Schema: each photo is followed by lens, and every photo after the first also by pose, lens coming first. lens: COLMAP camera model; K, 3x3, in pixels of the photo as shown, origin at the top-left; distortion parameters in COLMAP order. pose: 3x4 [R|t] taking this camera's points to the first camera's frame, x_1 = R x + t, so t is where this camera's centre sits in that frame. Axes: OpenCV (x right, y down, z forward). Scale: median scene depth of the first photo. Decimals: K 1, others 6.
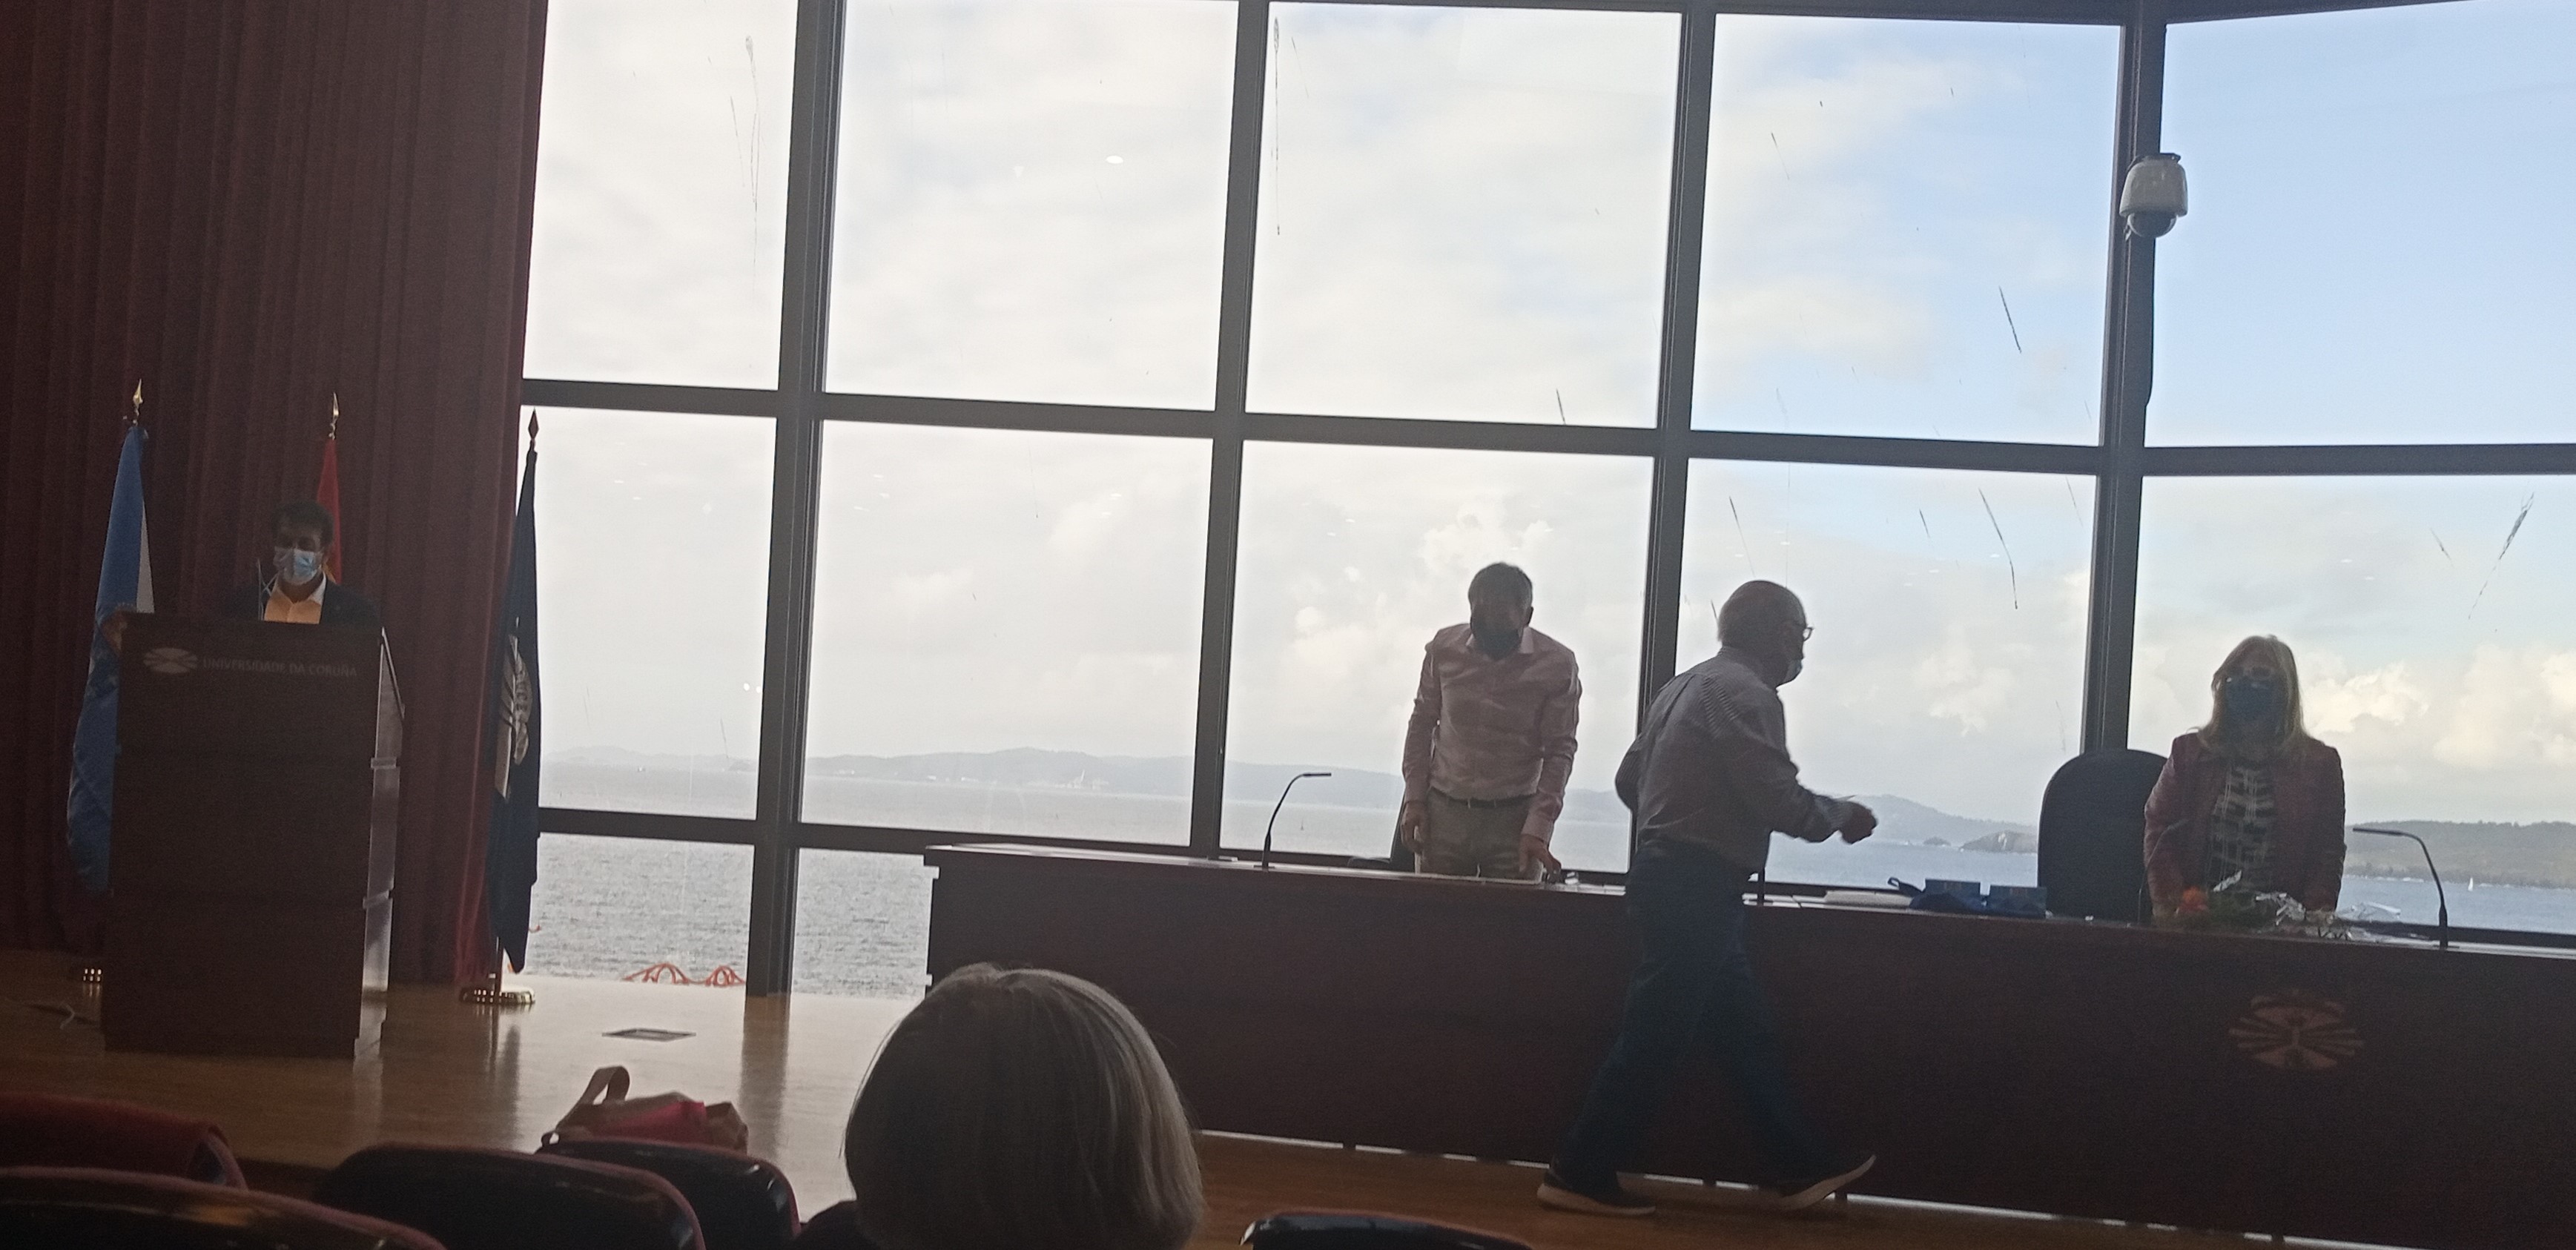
lens RADIAL K [[5686.4, 0, 1308.4], [0, 5686.4, 613.8], [0, 0, 1]] dist [-0.134264, 0.000000]
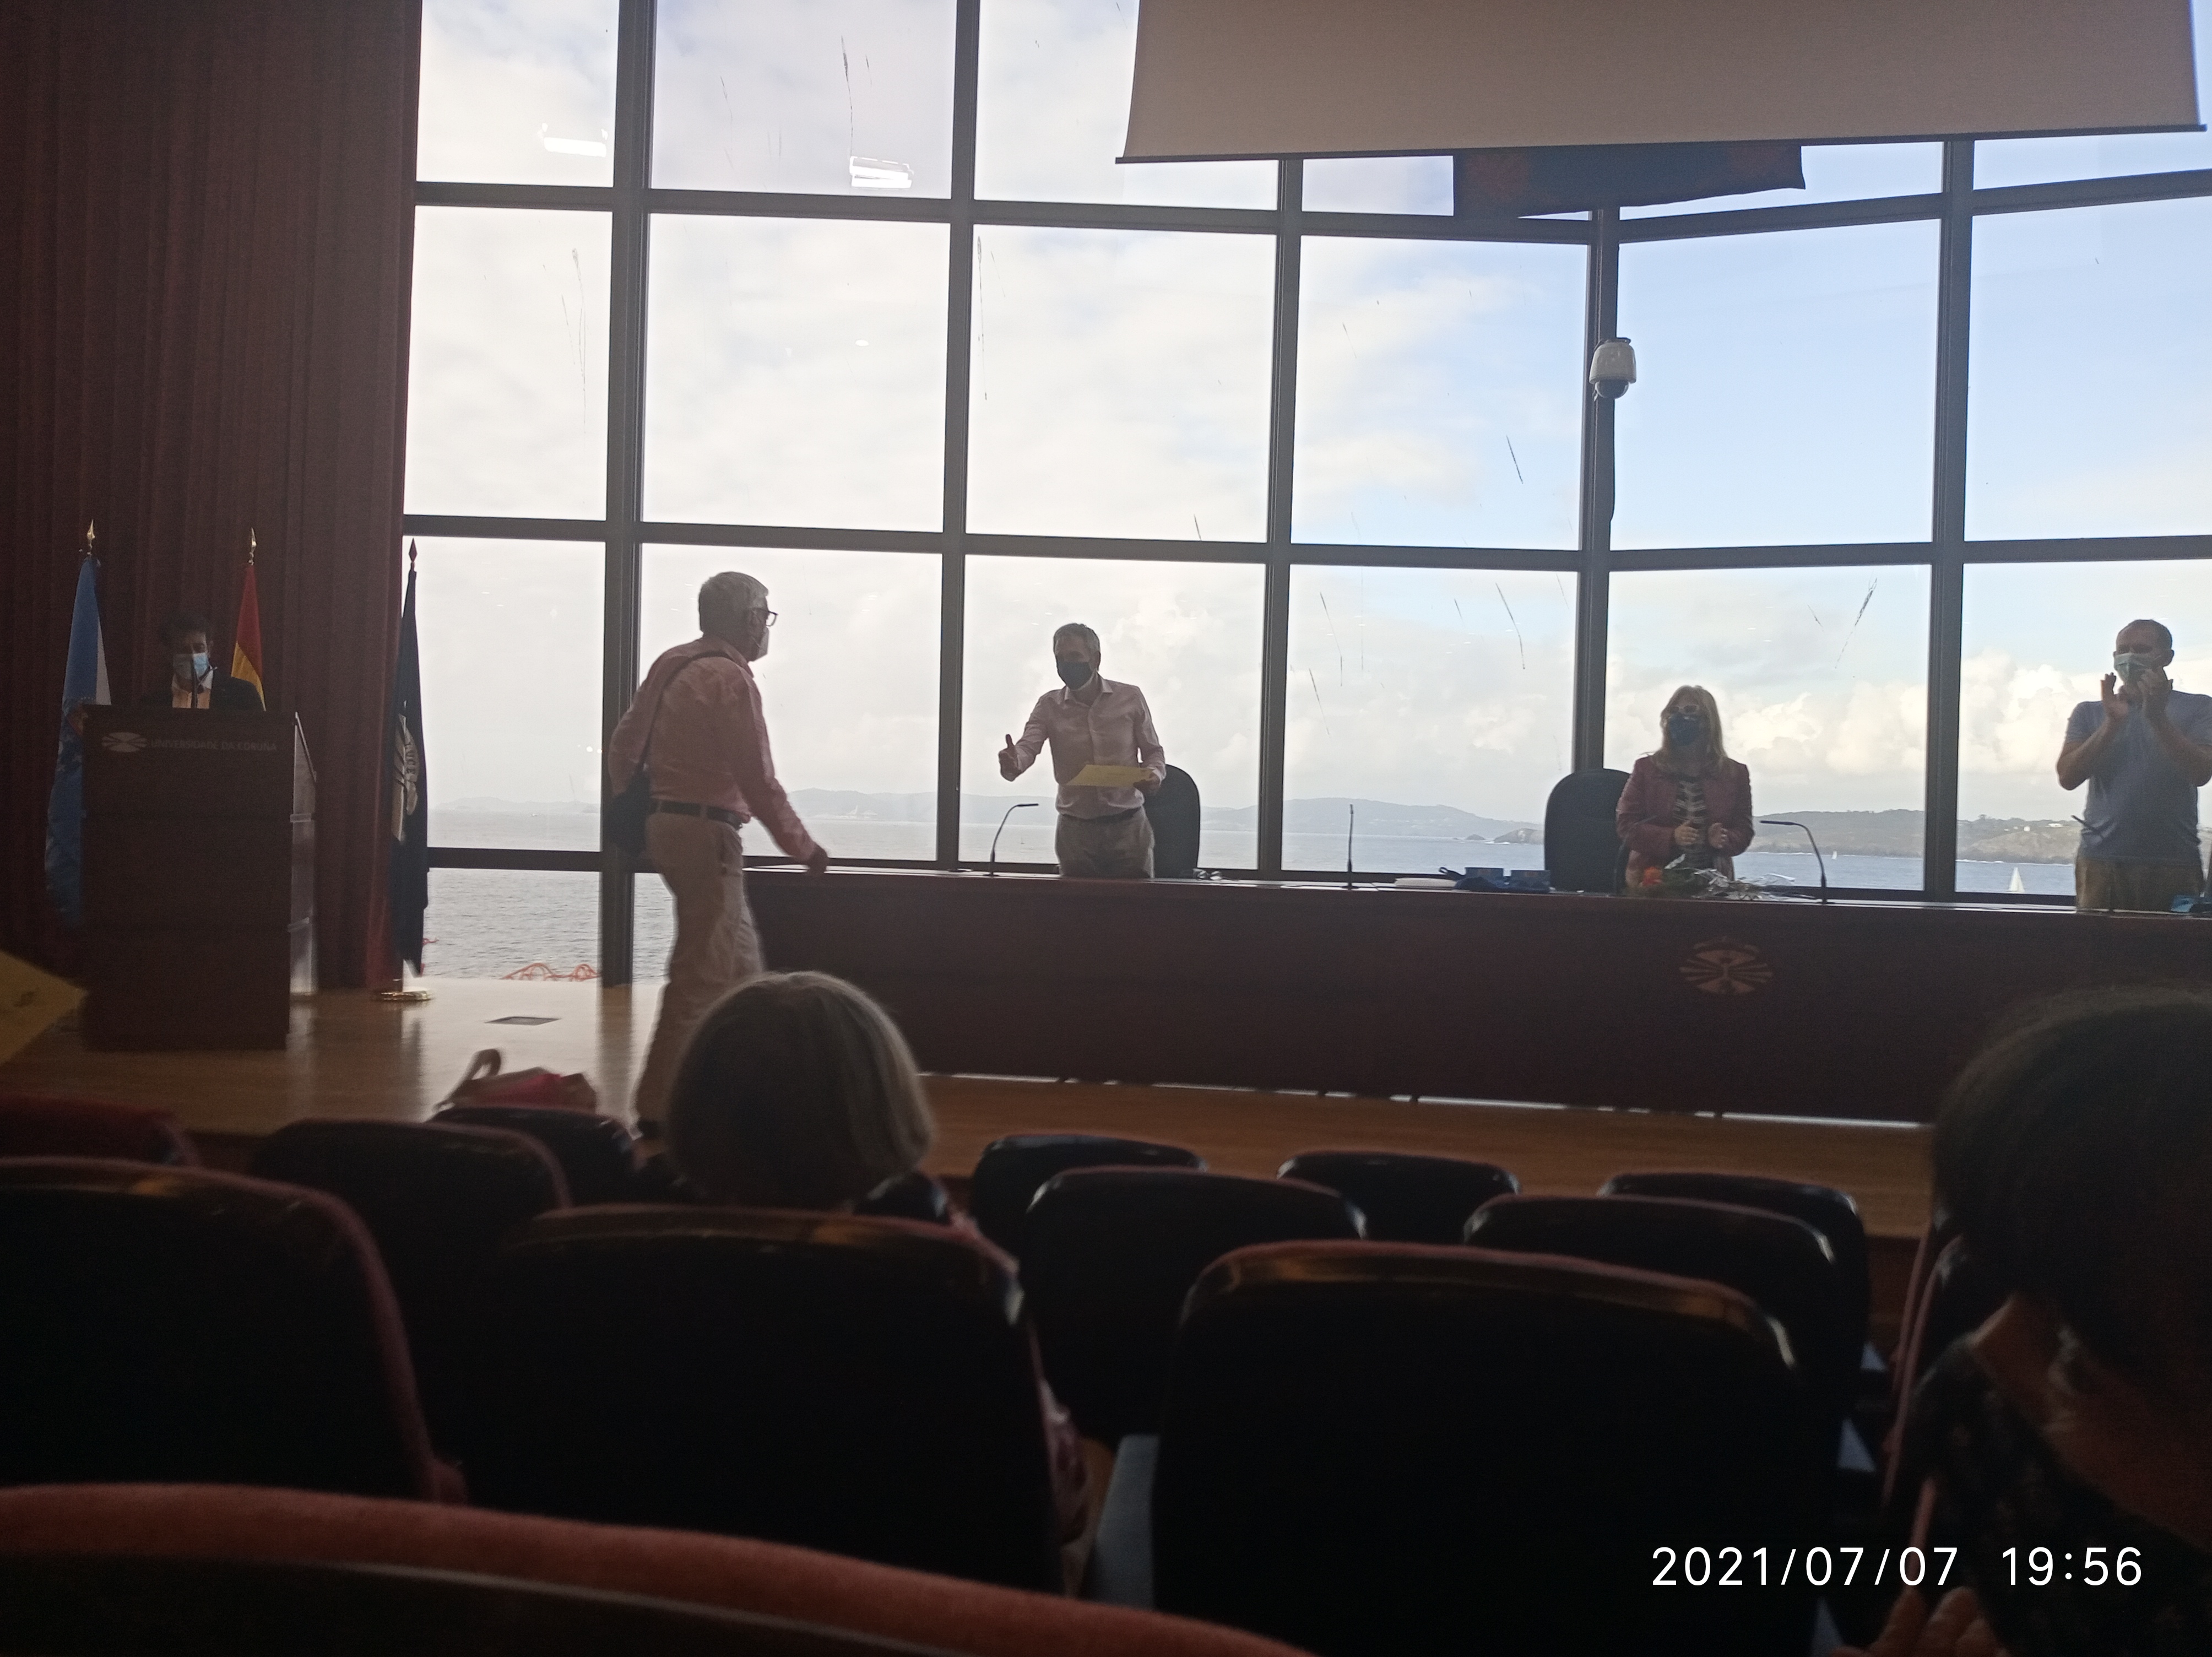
lens RADIAL K [[8416.6, 0, 1106.5], [0, 8416.6, 837.5], [0, 0, 1]] dist [-0.746629, 0.000000]
pose [[0.999446, -0.033207, -0.002352, 0.023760], [0.033272, 0.998732, 0.037793, -0.036794], [0.001094, -0.037851, 0.999283, -0.945878]]
